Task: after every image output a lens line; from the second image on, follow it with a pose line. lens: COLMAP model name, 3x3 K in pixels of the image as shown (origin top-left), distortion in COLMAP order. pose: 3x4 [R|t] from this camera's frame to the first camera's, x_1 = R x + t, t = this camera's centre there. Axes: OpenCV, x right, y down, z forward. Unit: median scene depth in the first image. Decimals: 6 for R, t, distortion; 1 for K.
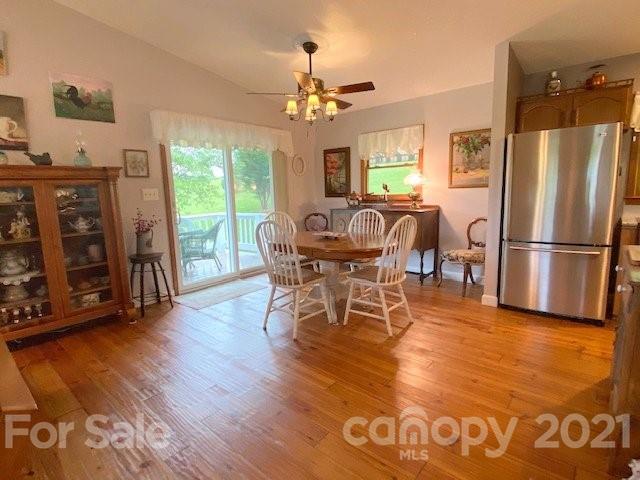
lens RADIAL K [[338.2, 0, 320.1], [0, 338.2, 246.2], [0, 0, 1]] dist [-0.016423, -0.002358]
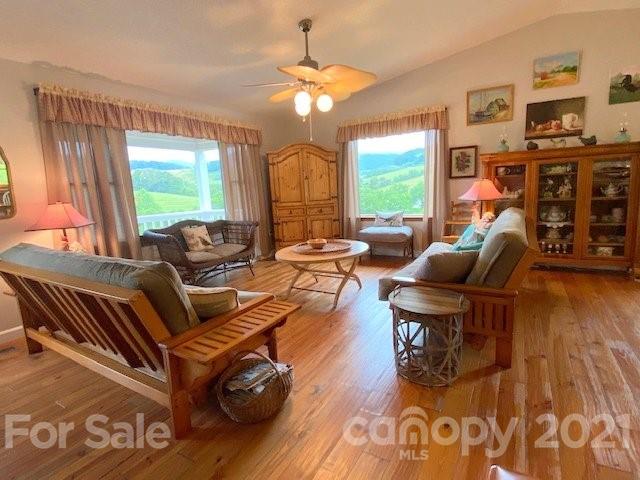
lens RADIAL K [[338.2, 0, 323.5], [0, 338.2, 238.5], [0, 0, 1]] dist [-0.016423, -0.002358]
pose [[0.190043, 0.165604, -0.967708, 0.336553], [-0.110625, 0.983006, 0.146497, 0.050505], [0.975523, 0.079212, 0.205133, -0.300173]]
